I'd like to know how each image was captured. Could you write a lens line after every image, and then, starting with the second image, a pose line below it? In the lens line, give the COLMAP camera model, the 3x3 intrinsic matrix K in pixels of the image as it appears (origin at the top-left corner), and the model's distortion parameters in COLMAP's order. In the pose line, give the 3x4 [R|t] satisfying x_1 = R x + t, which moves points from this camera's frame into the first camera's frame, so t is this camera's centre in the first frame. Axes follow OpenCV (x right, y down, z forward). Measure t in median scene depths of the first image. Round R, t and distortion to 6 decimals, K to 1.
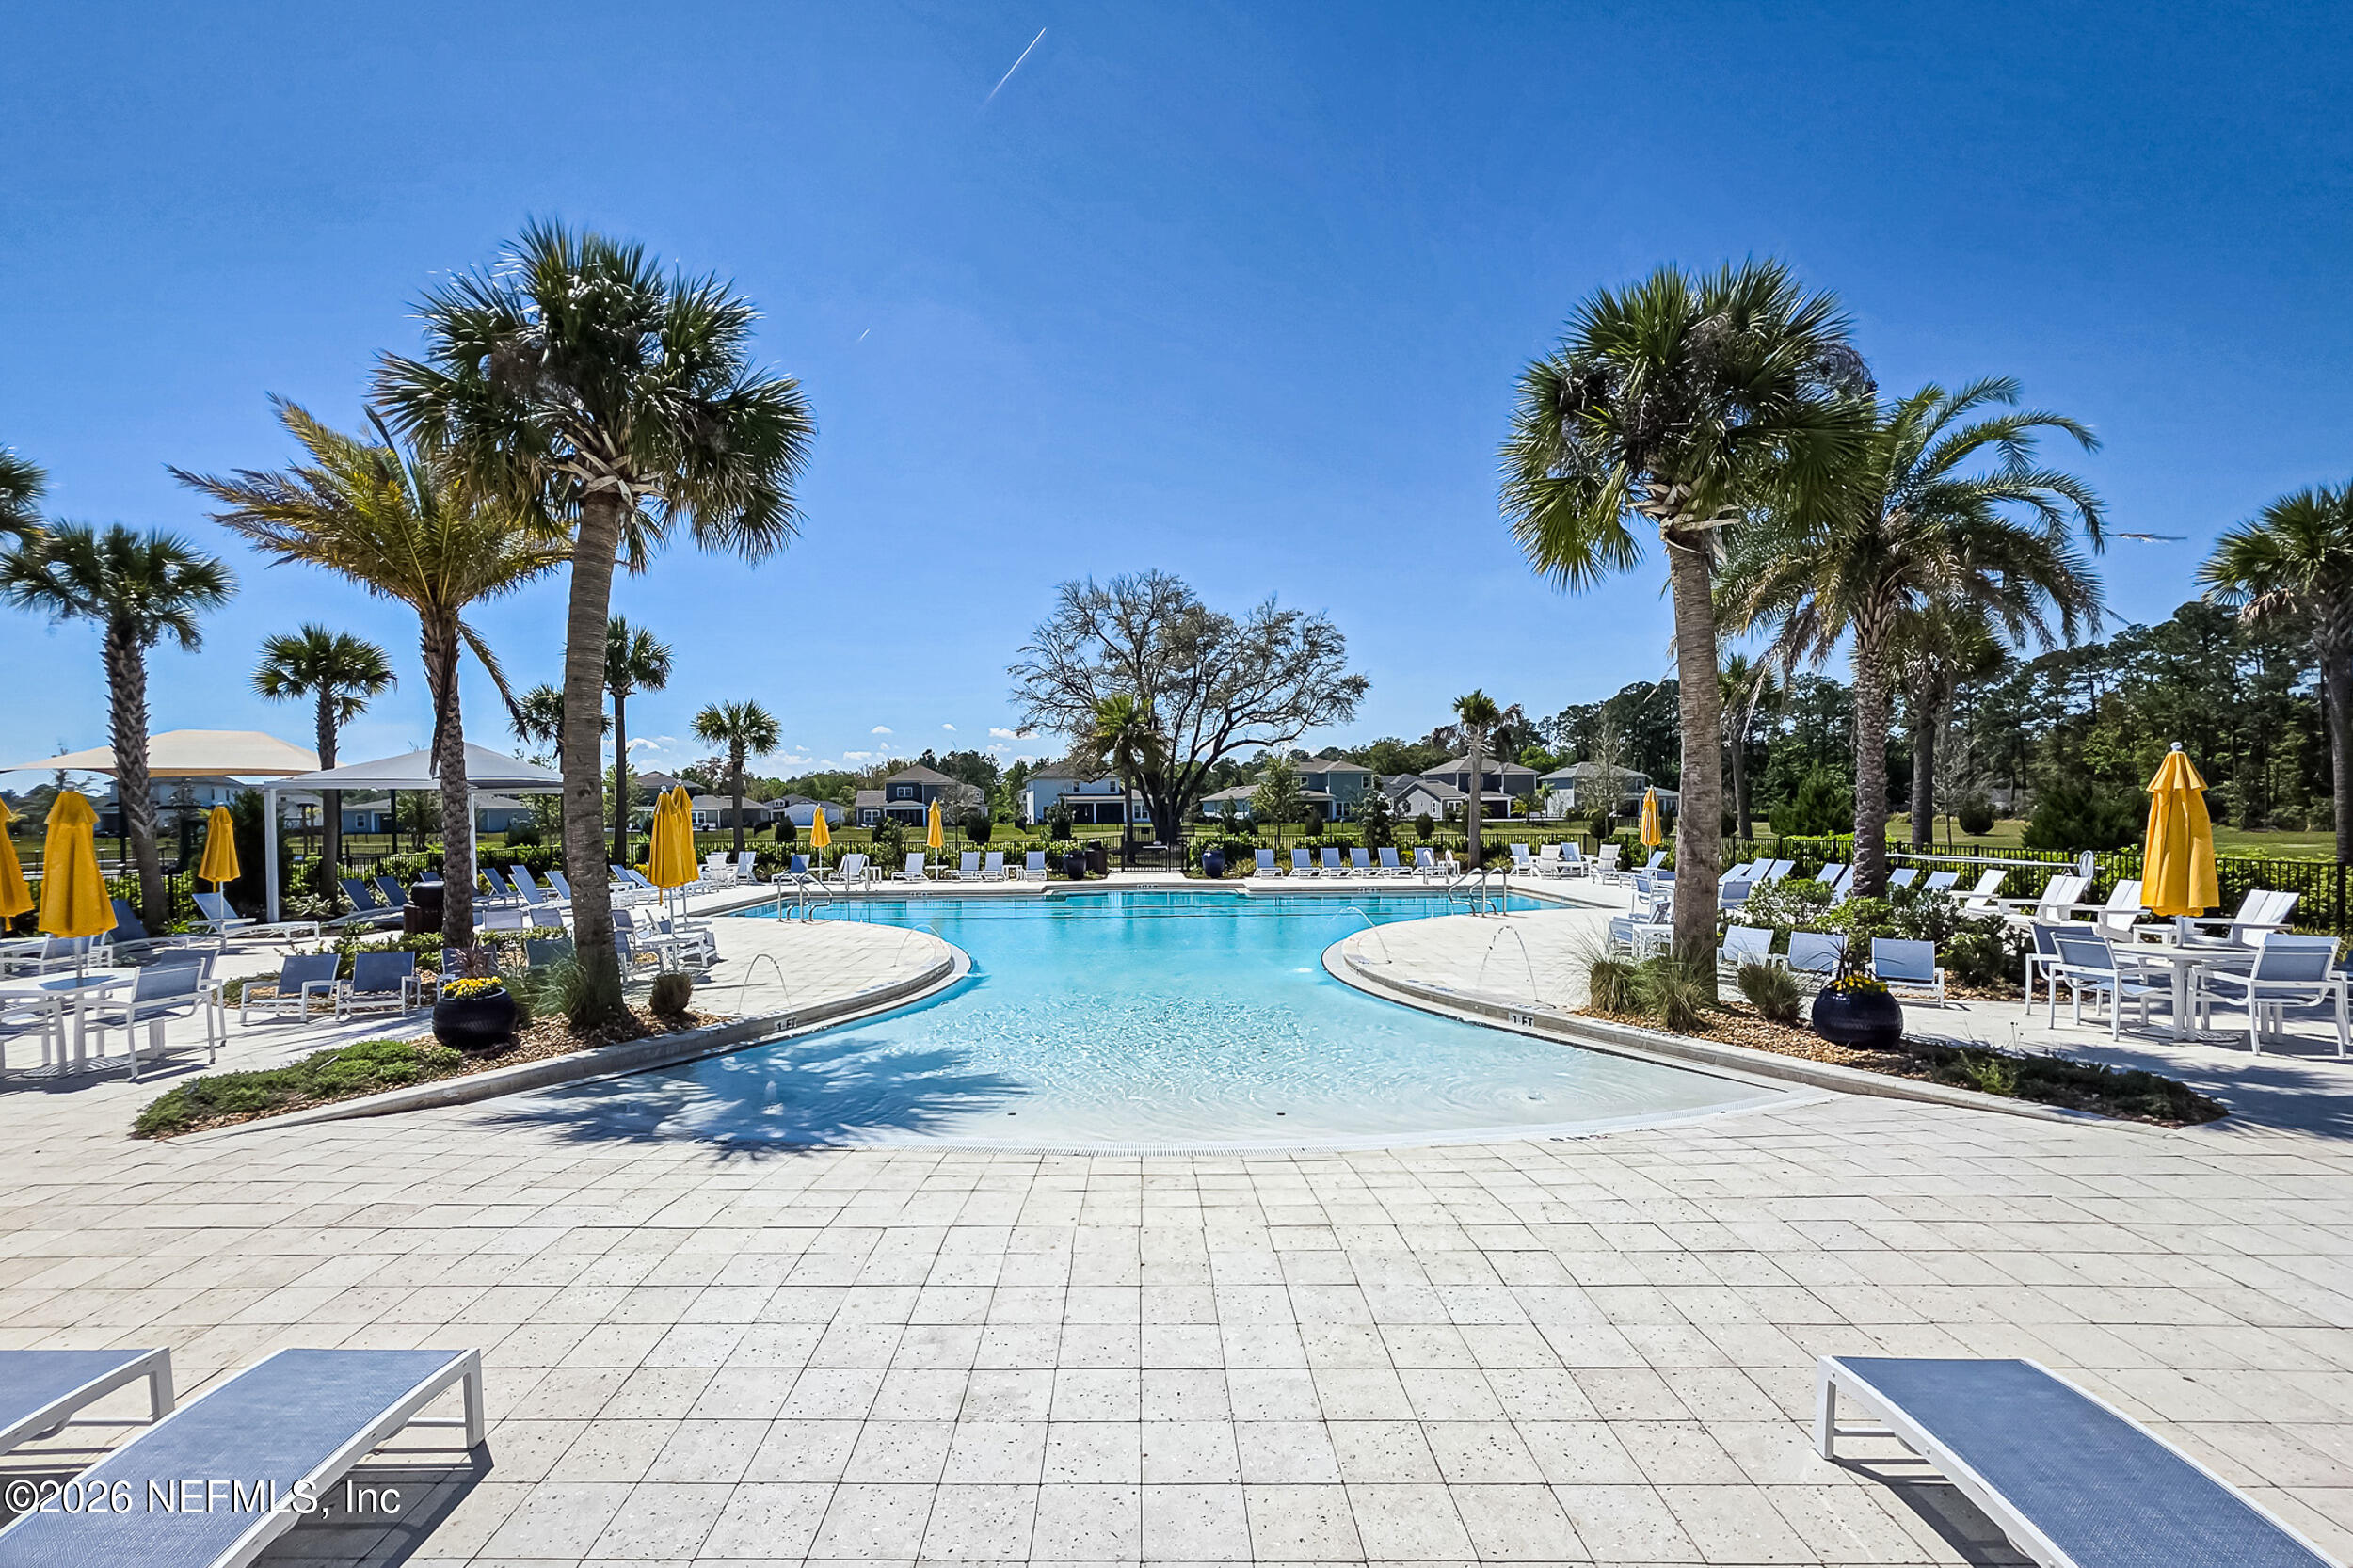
lens RADIAL K [[1019.5, 0, 1127.8], [0, 1019.5, 830.6], [0, 0, 1]] dist [-0.000195, 0.000319]
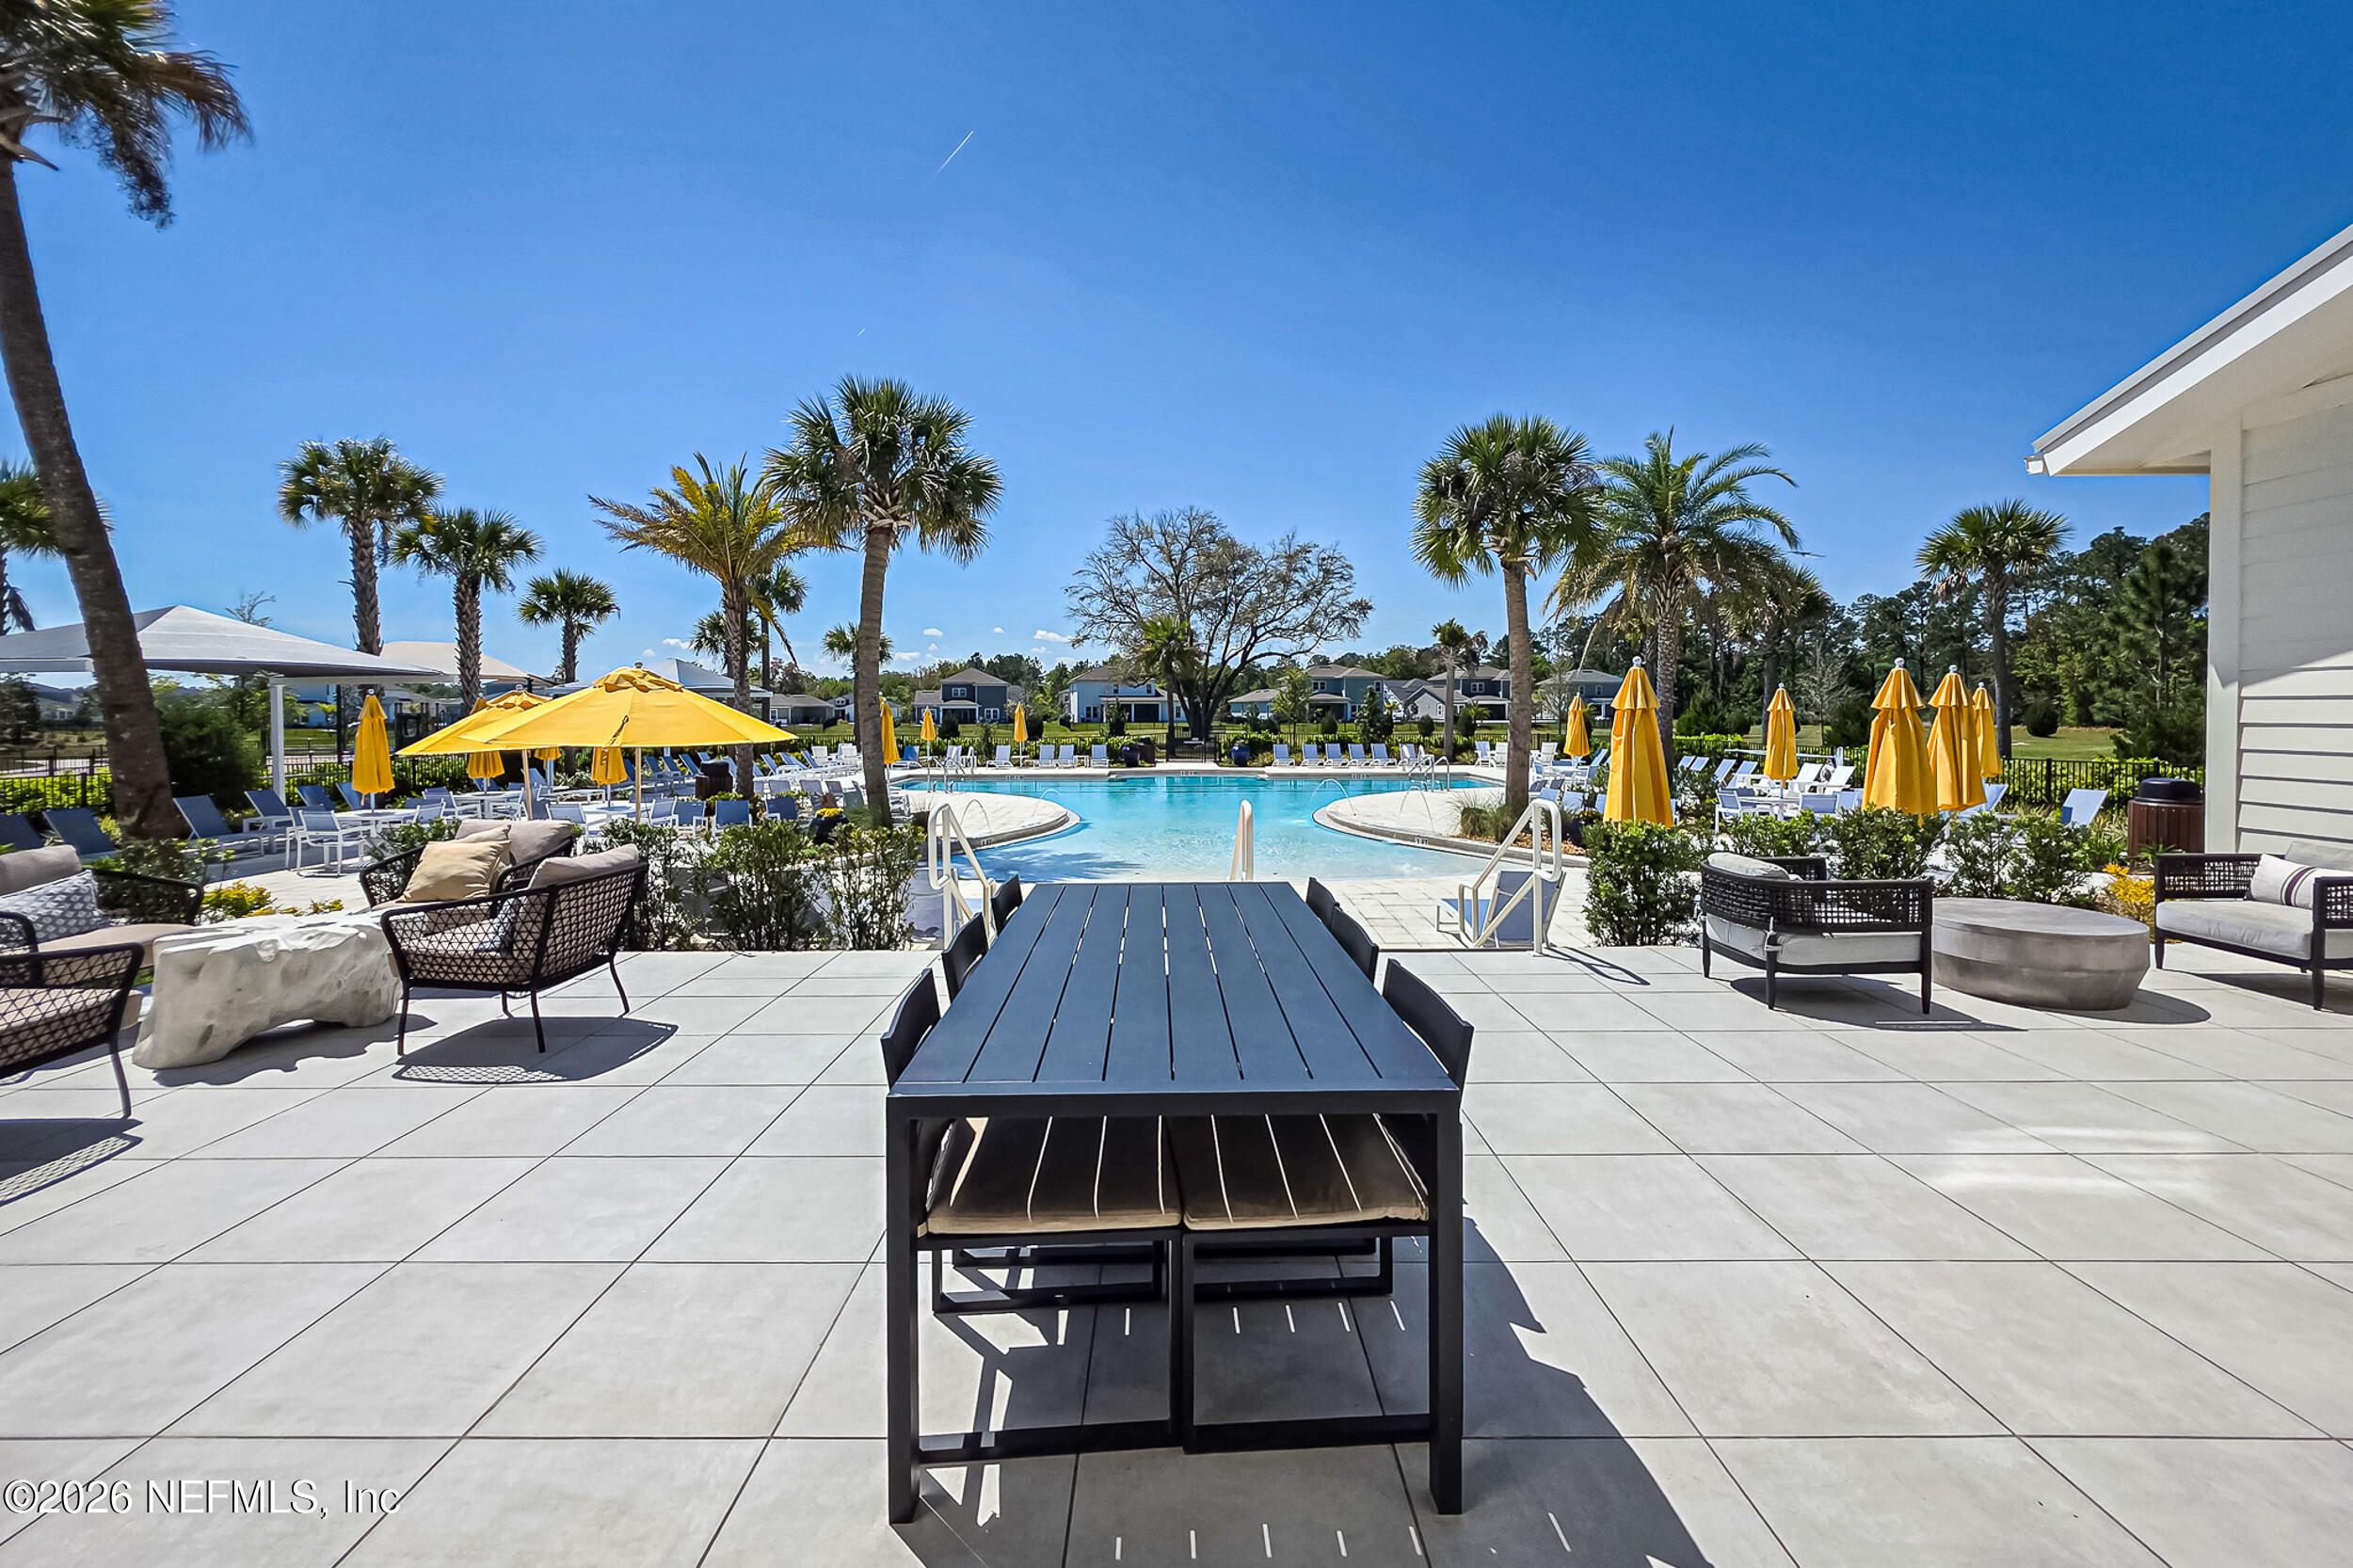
lens RADIAL K [[970.4, 0, 1164.4], [0, 970.4, 729.3], [0, 0, 1]] dist [-0.000366, -0.000053]
pose [[0.999959, 0.006863, 0.005973, -0.013518], [-0.006864, 0.999976, 0.000204, 0.000110], [-0.005972, -0.000245, 0.999982, -0.154567]]
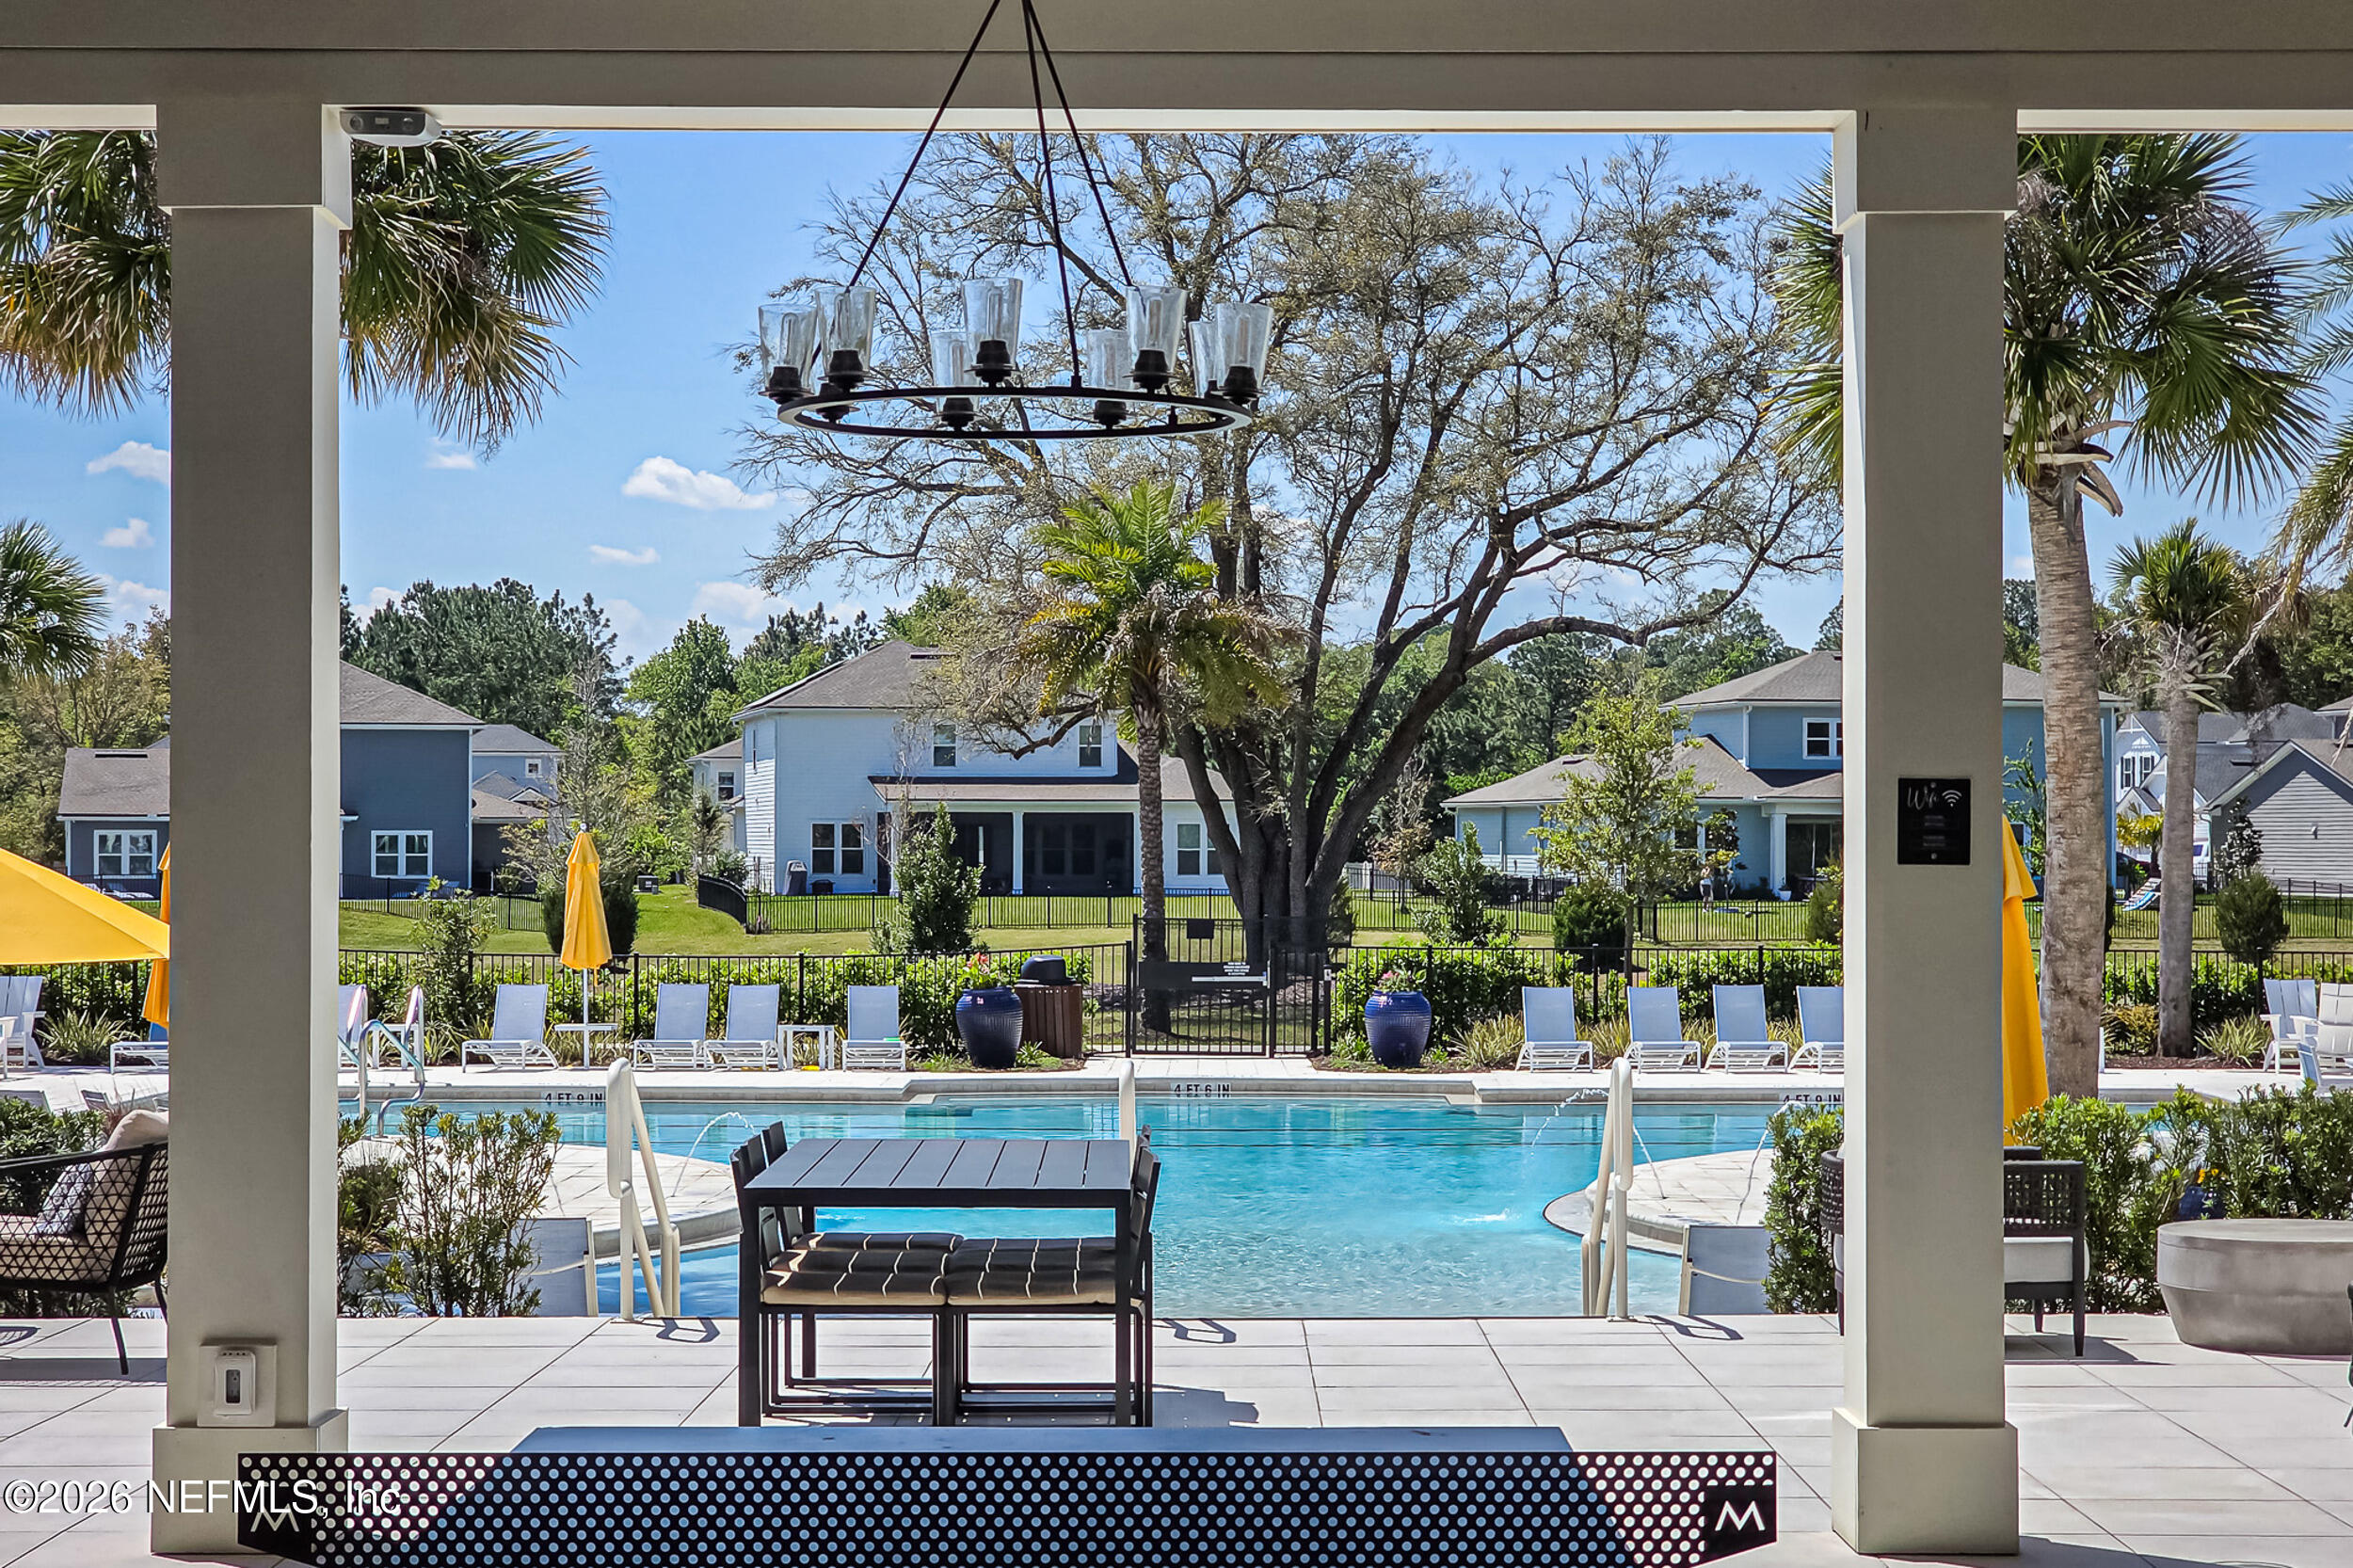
lens RADIAL K [[4639.6, 0, 1176.5], [0, 4639.6, 784.0], [0, 0, 1]] dist [-0.516237, 6.747801]
pose [[0.999910, 0.012575, 0.004748, 0.001507], [-0.012427, 0.999474, -0.029941, -0.001488], [-0.005122, 0.029879, 0.999540, -0.417644]]
